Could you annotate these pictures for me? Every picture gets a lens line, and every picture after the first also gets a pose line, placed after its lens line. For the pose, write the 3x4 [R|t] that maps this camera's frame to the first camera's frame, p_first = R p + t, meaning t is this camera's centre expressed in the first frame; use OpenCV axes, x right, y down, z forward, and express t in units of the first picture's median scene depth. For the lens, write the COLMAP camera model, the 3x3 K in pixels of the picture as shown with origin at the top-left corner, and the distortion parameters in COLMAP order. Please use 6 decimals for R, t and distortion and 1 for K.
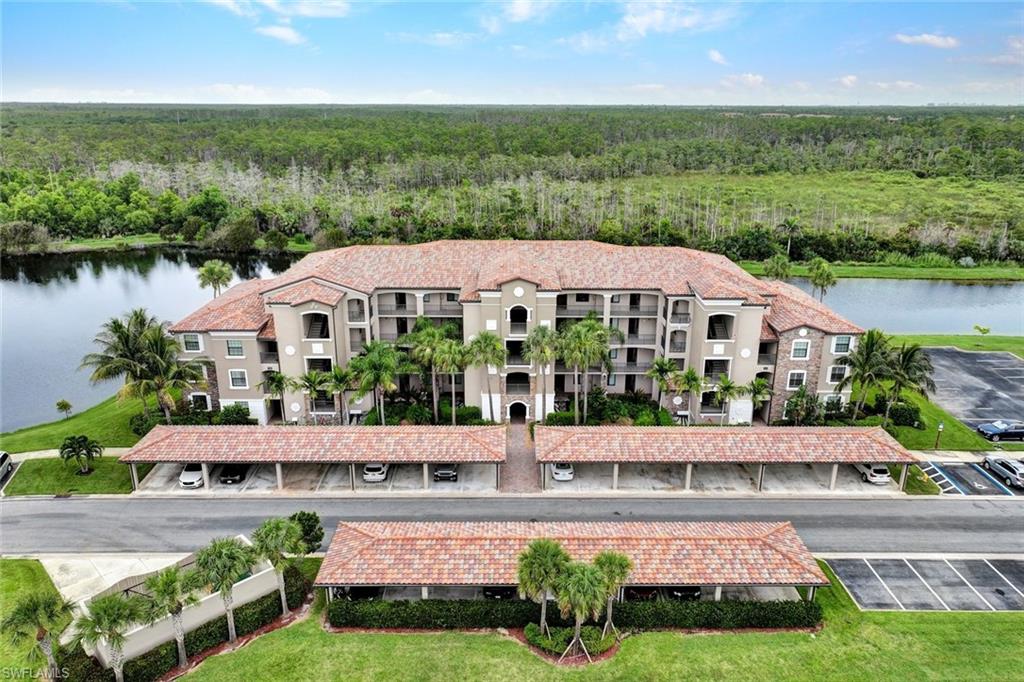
lens RADIAL K [[721.2, 0, 512.0], [0, 721.2, 341.0], [0, 0, 1]] dist [0.001788, 0.006767]
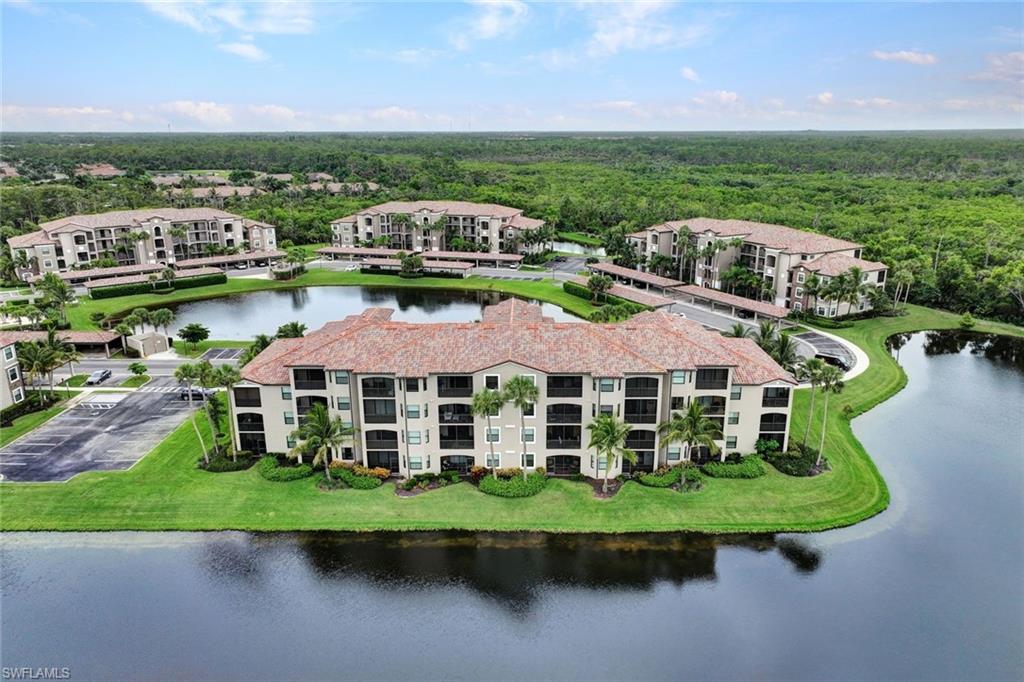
lens RADIAL K [[733.8, 0, 530.2], [0, 733.8, 342.2], [0, 0, 1]] dist [0.001409, 0.002694]
pose [[-0.999728, -0.008802, 0.021600, -0.048667], [0.005178, 0.819218, 0.573458, -0.858062], [-0.022743, 0.573414, -0.818950, 2.214360]]
